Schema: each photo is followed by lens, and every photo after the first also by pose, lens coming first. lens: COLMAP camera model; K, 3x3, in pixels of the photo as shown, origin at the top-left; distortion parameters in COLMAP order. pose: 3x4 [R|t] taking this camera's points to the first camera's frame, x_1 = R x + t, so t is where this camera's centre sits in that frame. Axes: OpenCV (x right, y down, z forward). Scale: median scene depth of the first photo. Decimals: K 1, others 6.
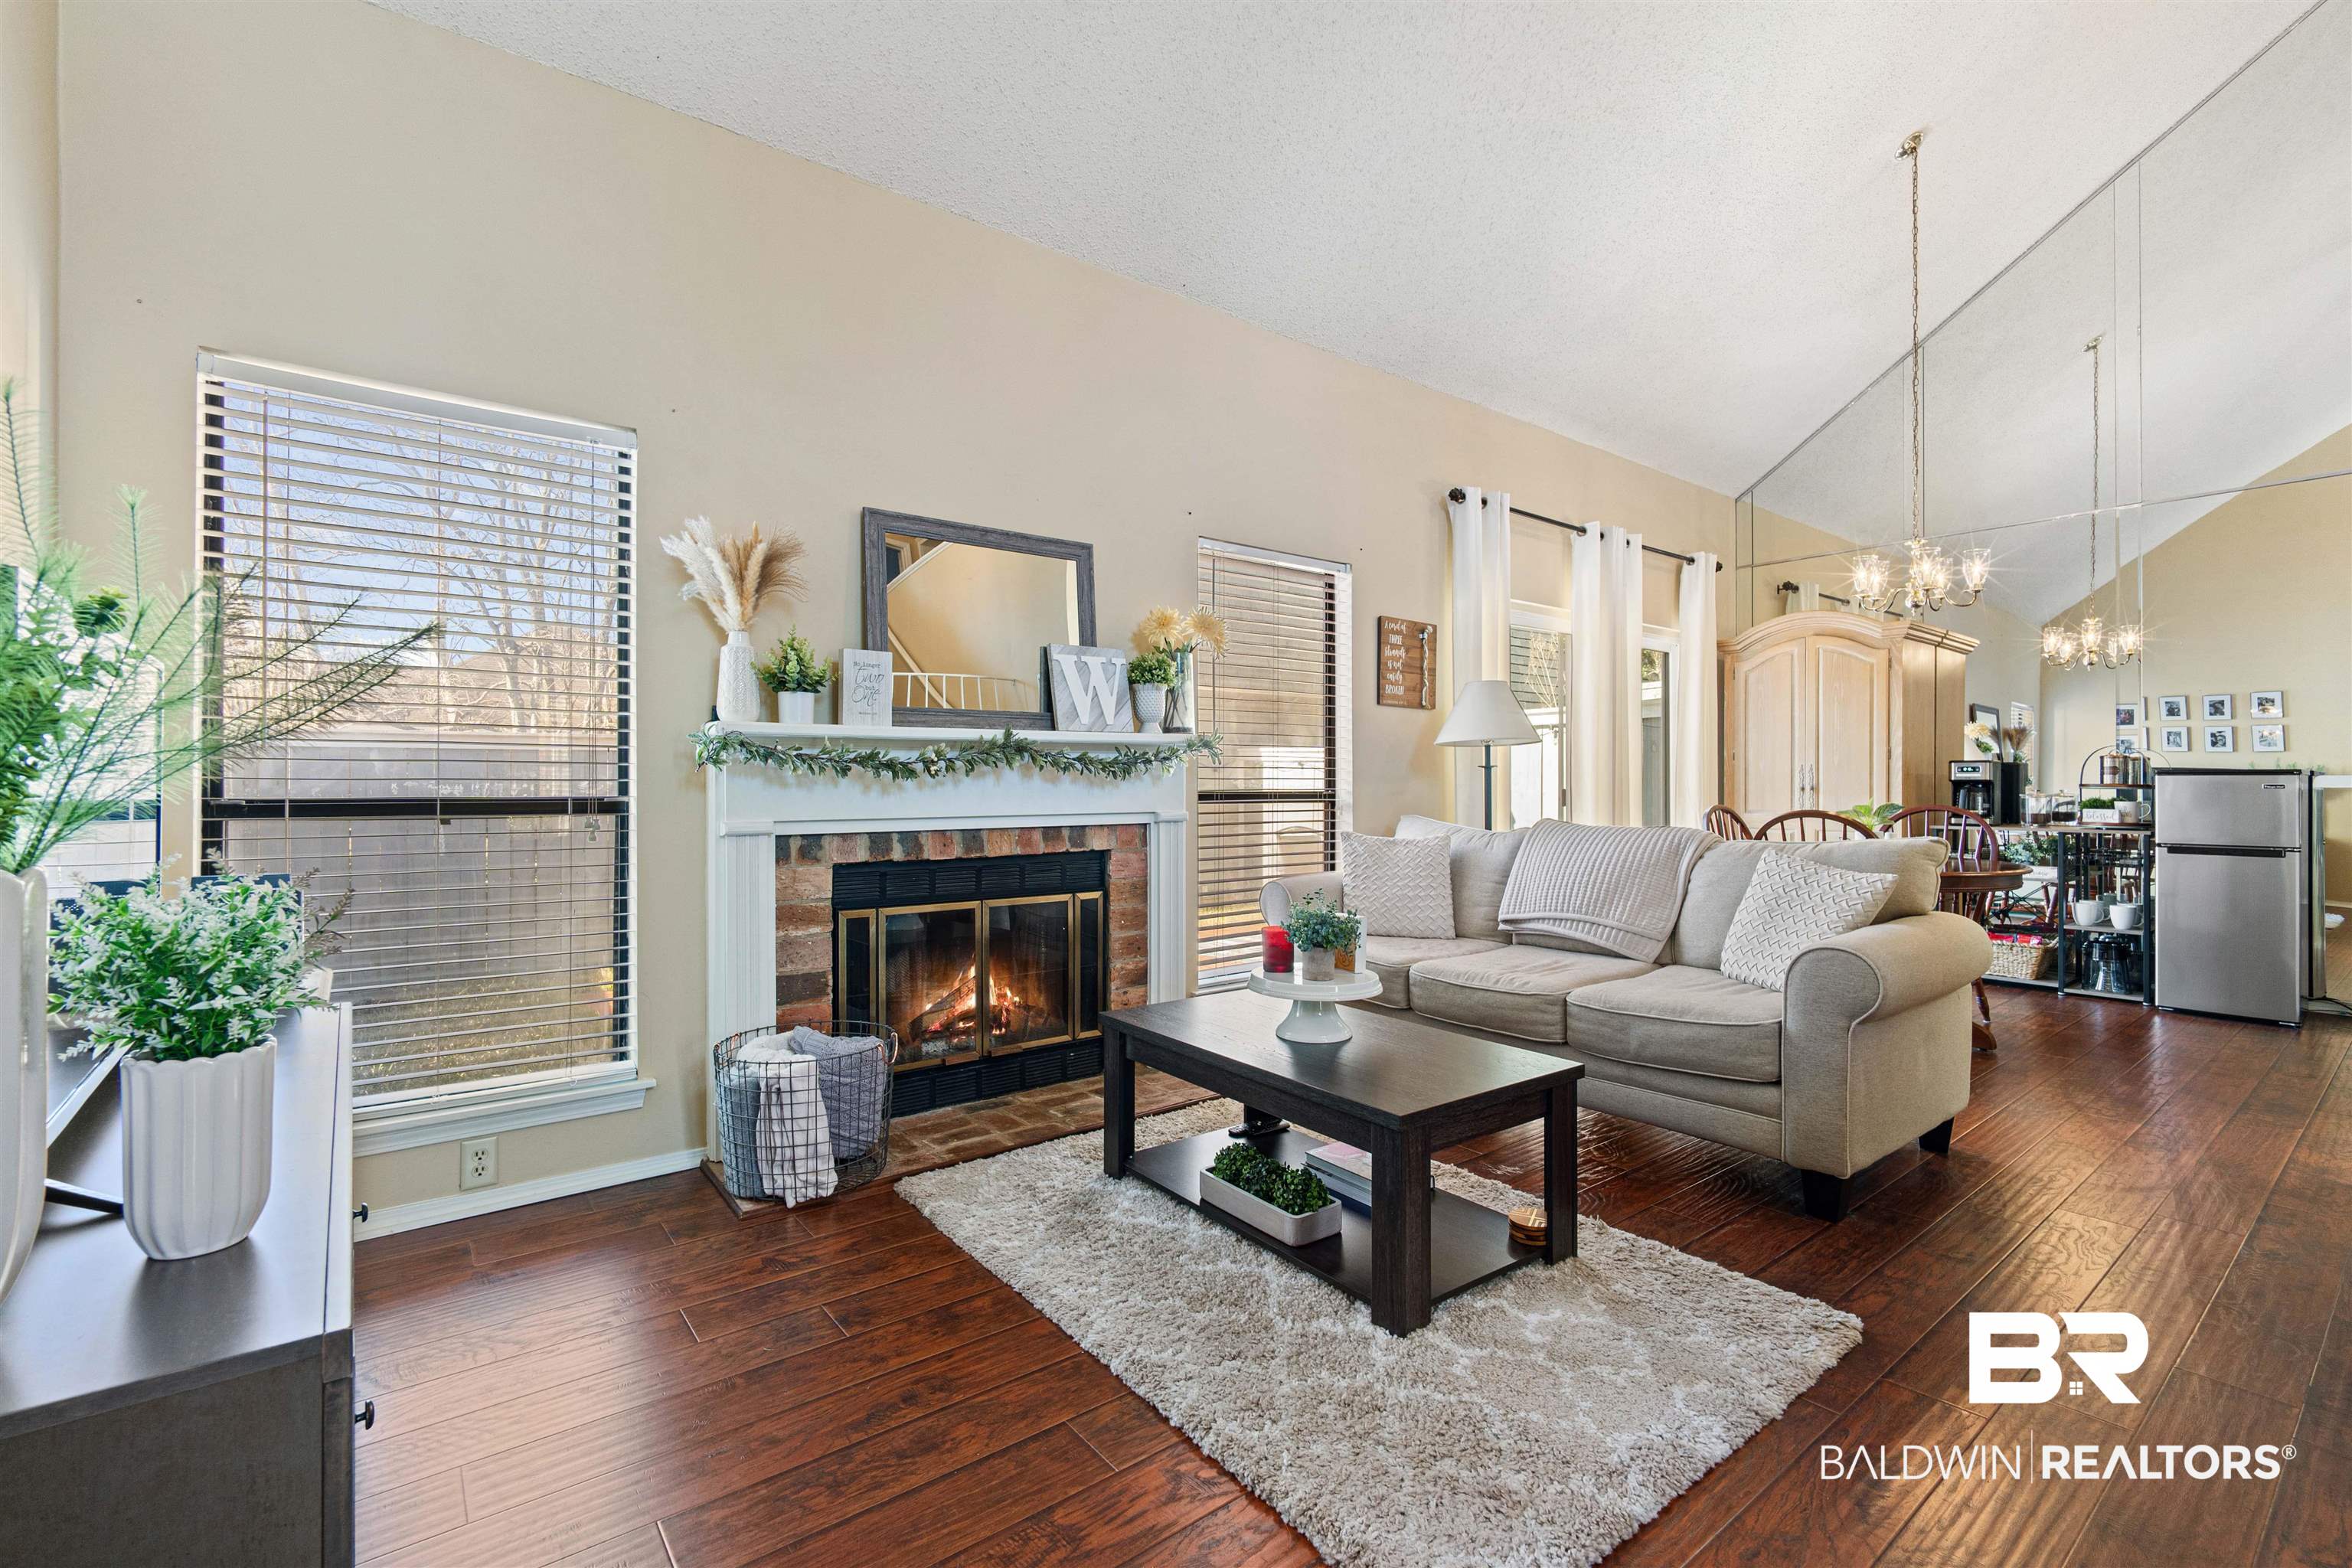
lens RADIAL K [[1028.9, 0, 1172.8], [0, 1028.9, 782.2], [0, 0, 1]] dist [-0.004654, -0.000256]
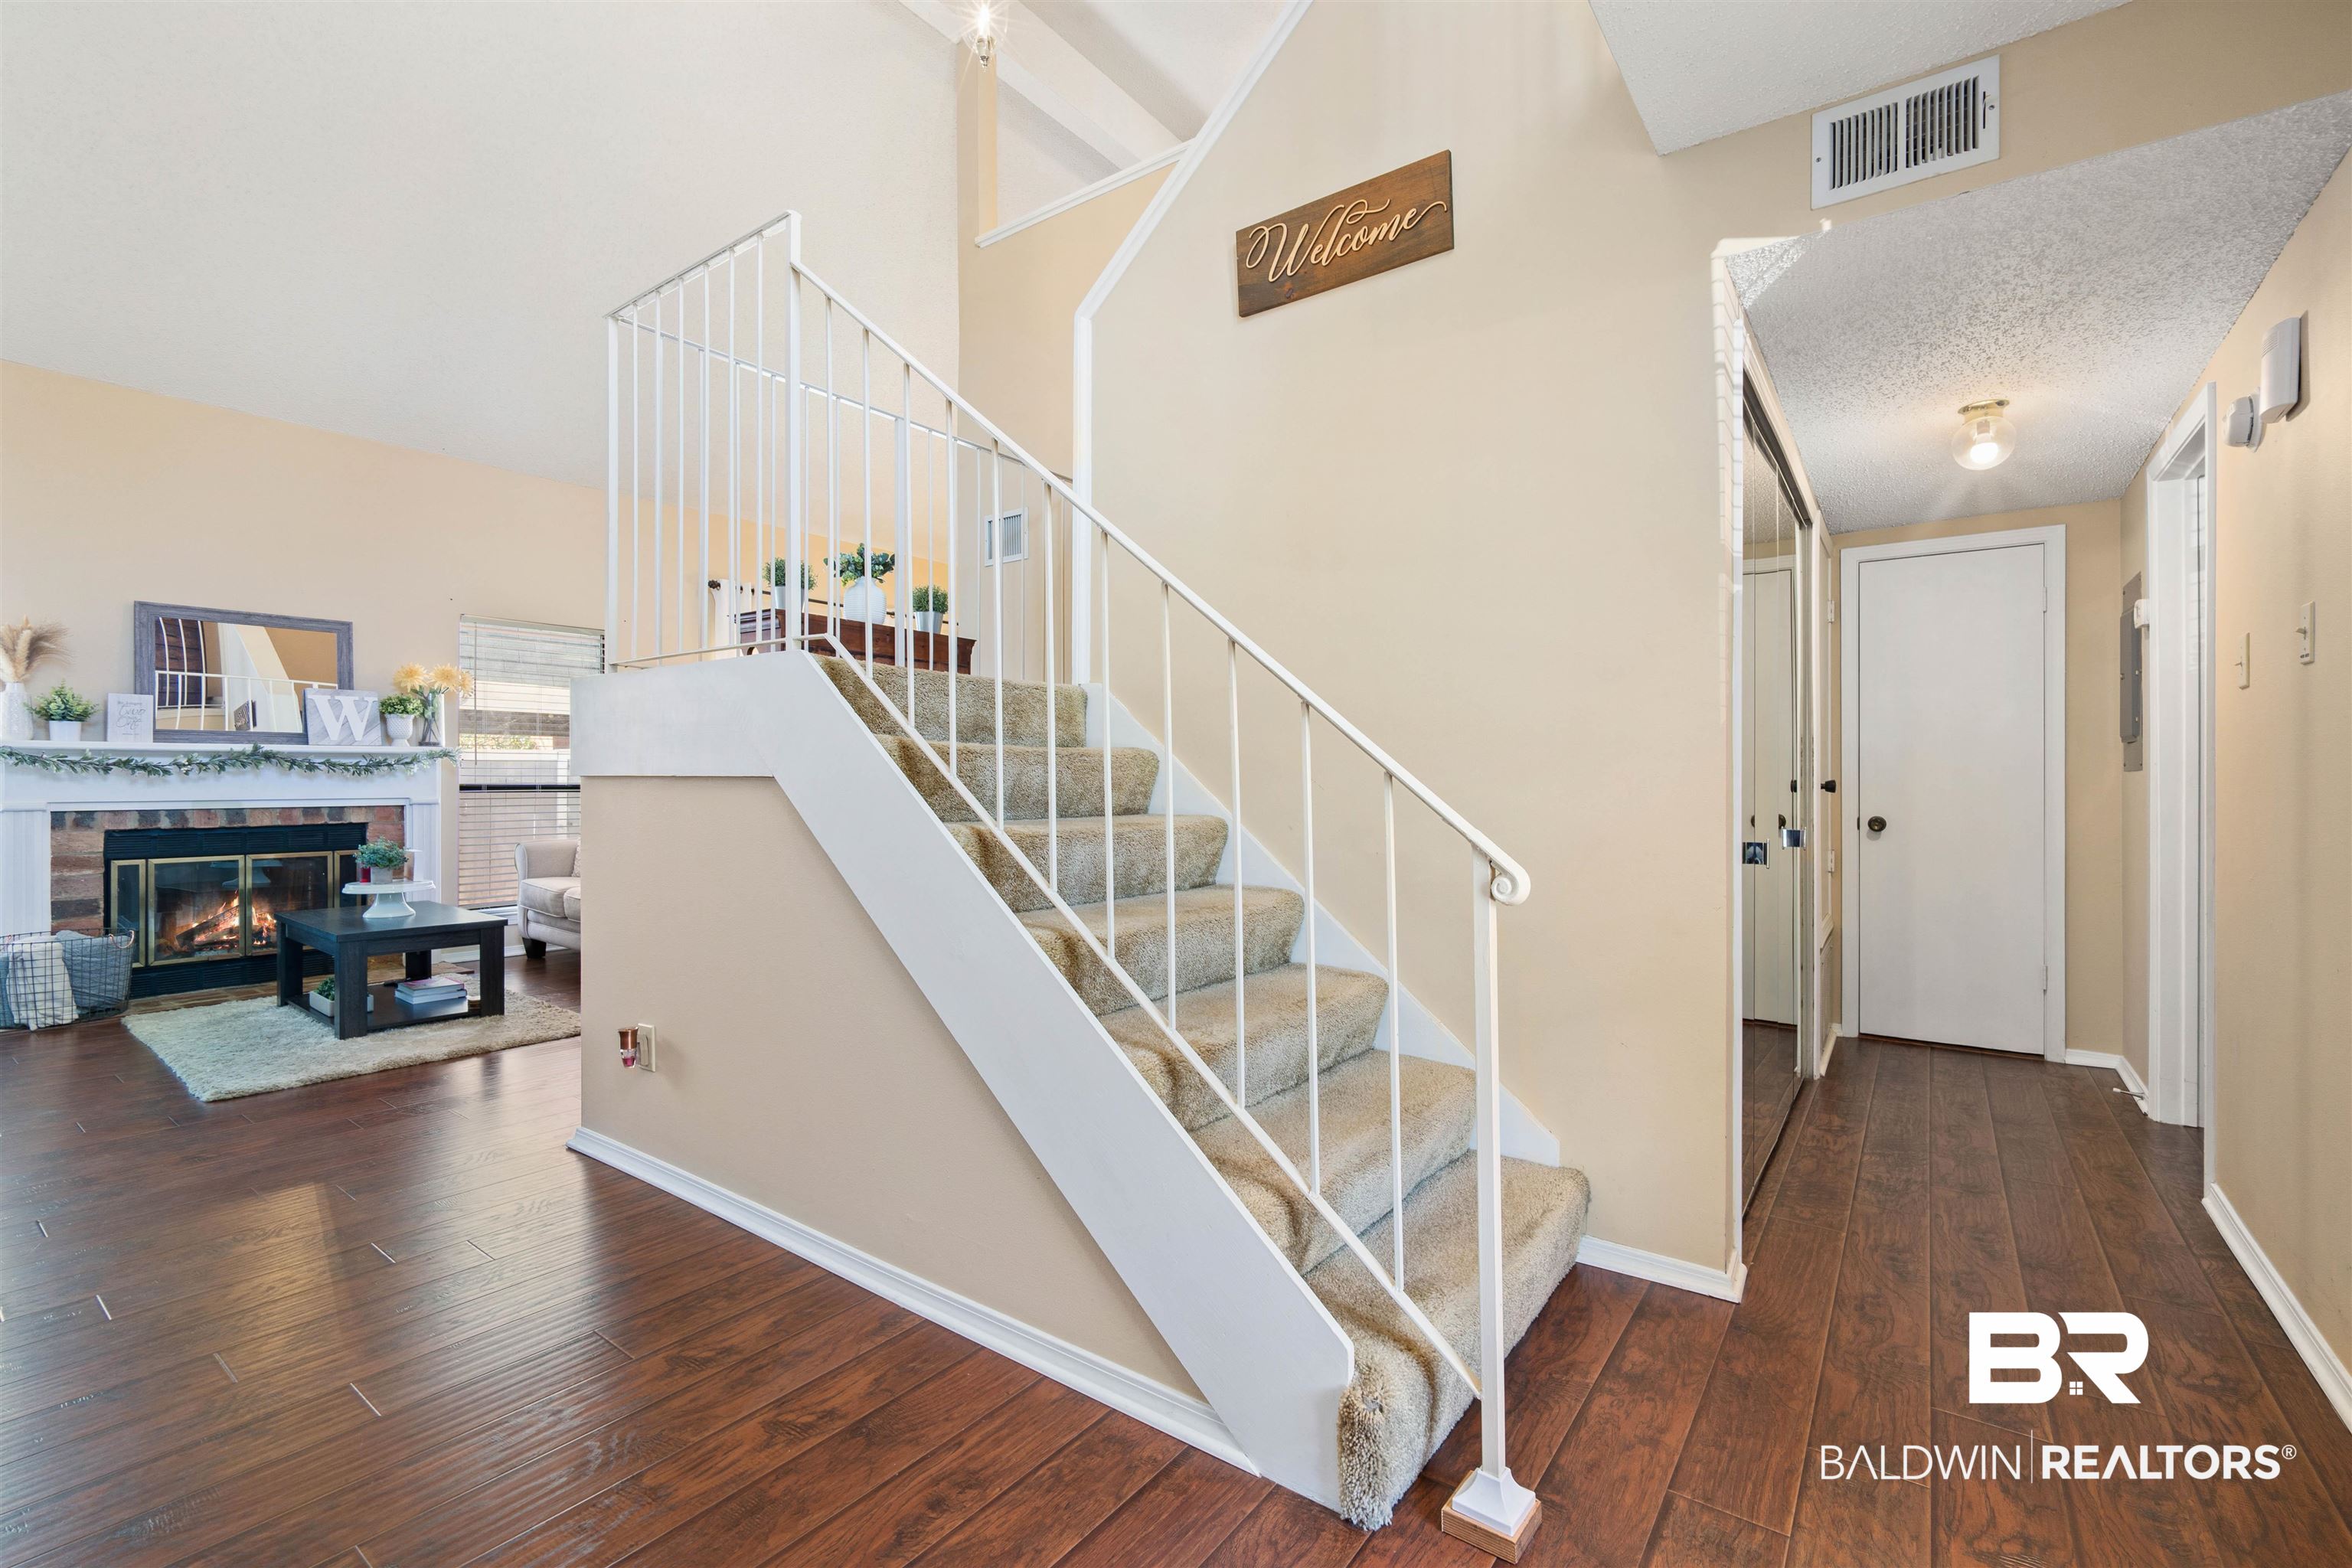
lens RADIAL K [[1028.9, 0, 1192.5], [0, 1028.9, 780.2], [0, 0, 1]] dist [-0.004654, -0.000256]
pose [[0.964541, -0.000410, 0.263931, 0.812609], [0.001060, 0.999997, -0.002321, 0.008526], [-0.263929, 0.002518, 0.964539, -0.890811]]
